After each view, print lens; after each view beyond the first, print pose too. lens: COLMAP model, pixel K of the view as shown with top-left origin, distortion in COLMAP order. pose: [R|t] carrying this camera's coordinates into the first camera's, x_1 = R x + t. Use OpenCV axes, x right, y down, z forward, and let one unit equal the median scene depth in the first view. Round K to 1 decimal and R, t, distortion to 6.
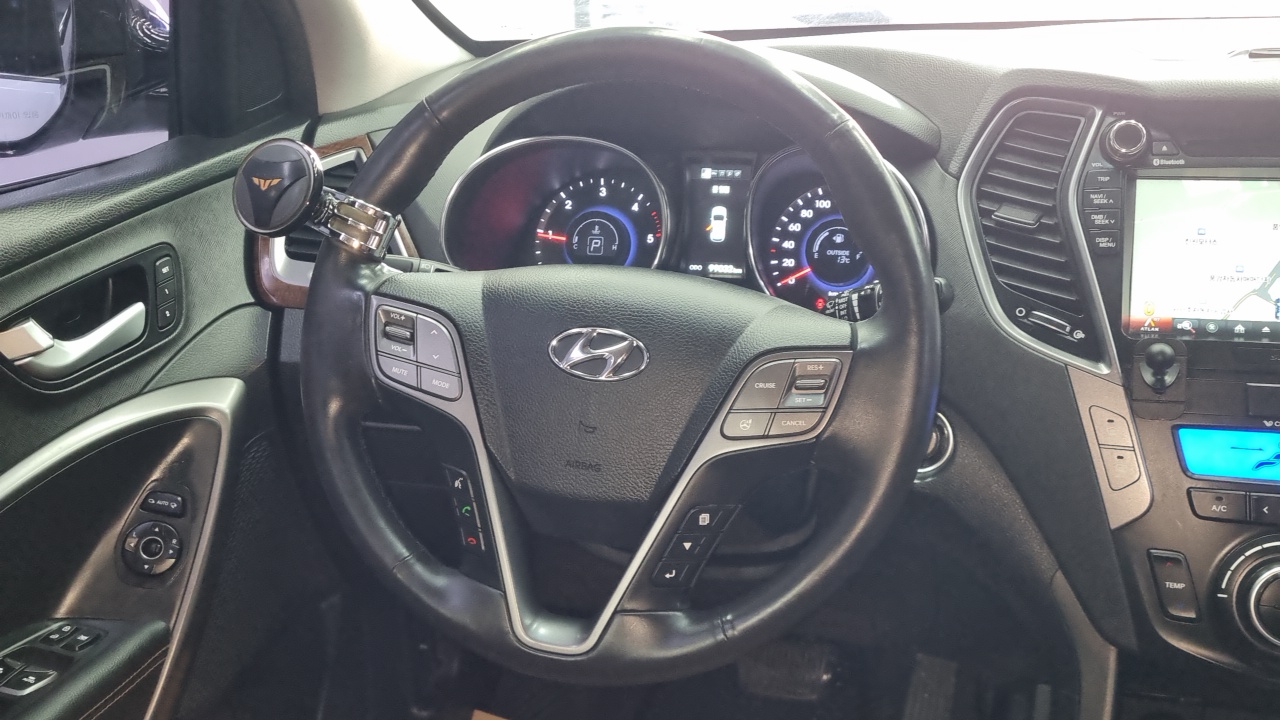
lens RADIAL K [[1296.6, 0, 640.0], [0, 1296.6, 360.0], [0, 0, 1]] dist [0.039335, 0.005179]
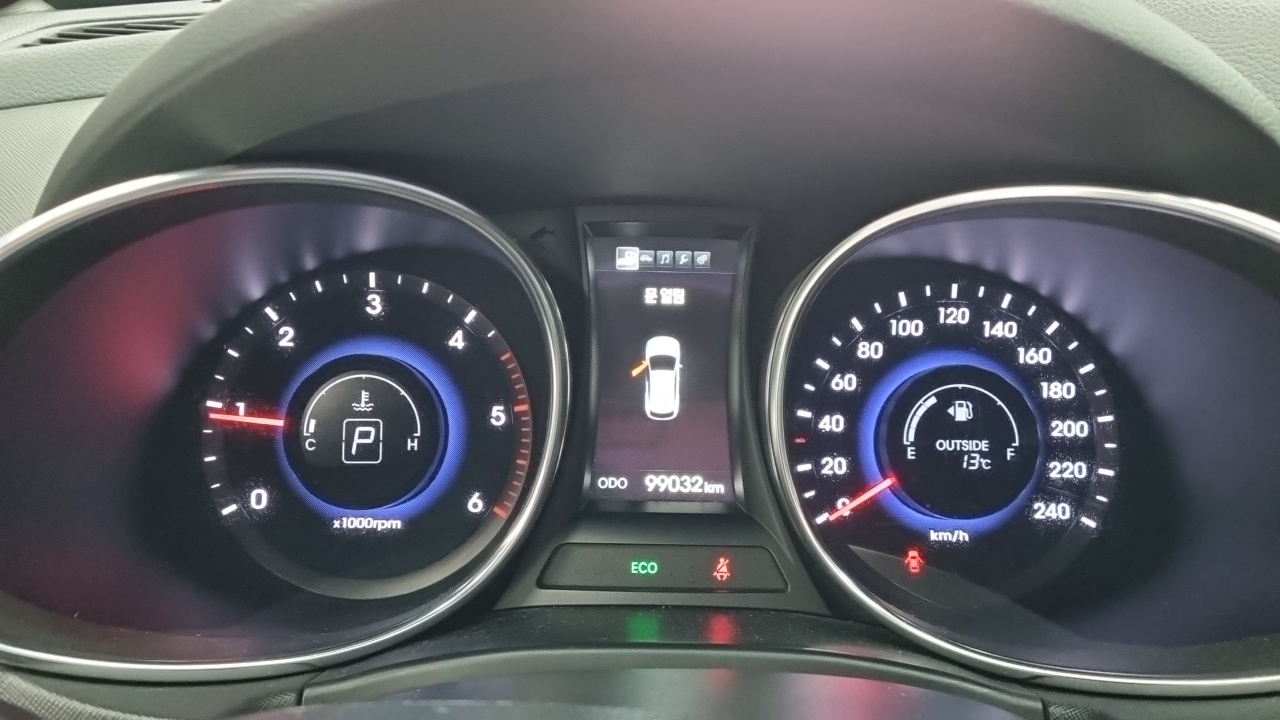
lens RADIAL K [[1296.6, 0, 640.0], [0, 1296.6, 360.0], [0, 0, 1]] dist [0.039335, 0.005179]
pose [[0.964976, -0.036834, 0.259739, -0.063075], [0.041420, 0.999067, -0.012204, -0.119758], [-0.259047, 0.022535, 0.965602, 0.674577]]
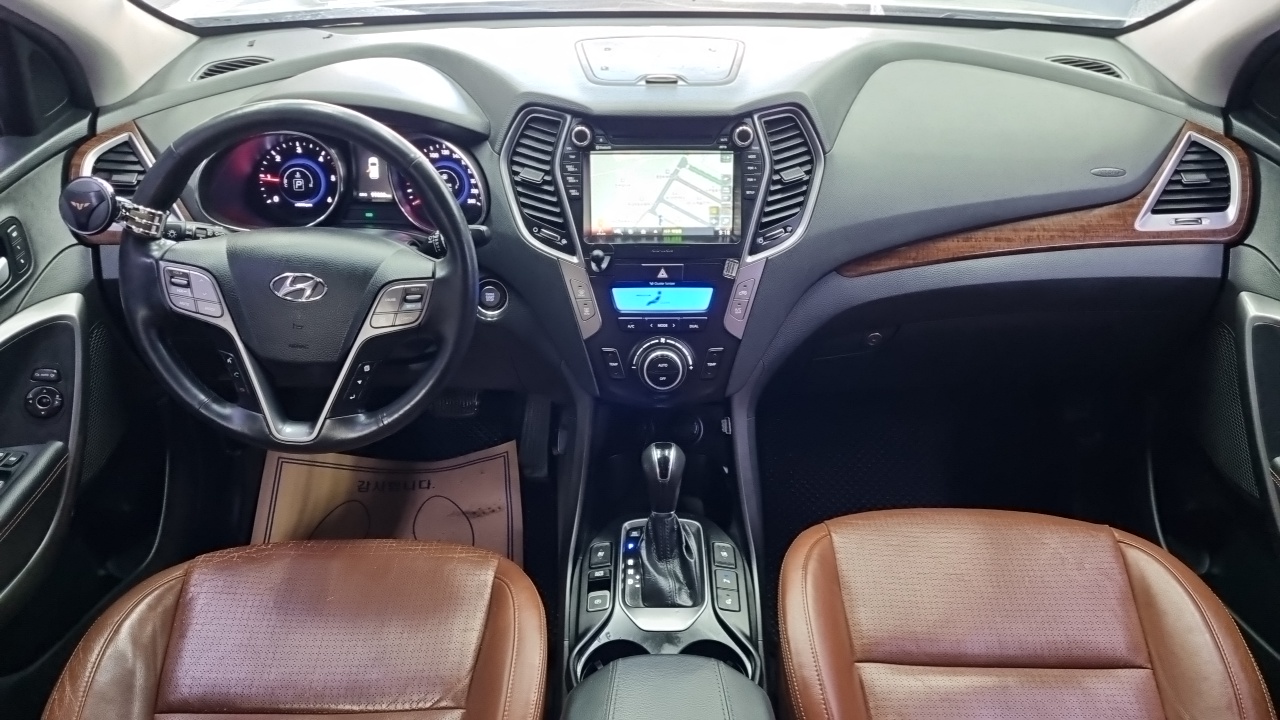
lens RADIAL K [[958.6, 0, 667.6], [0, 958.6, 358.5], [0, 0, 1]] dist [0.009884, 0.001789]
pose [[0.960889, -0.112991, 0.252834, 0.095558], [0.045395, 0.964895, 0.258684, -0.194445], [-0.273187, -0.237089, 0.932286, -0.375016]]
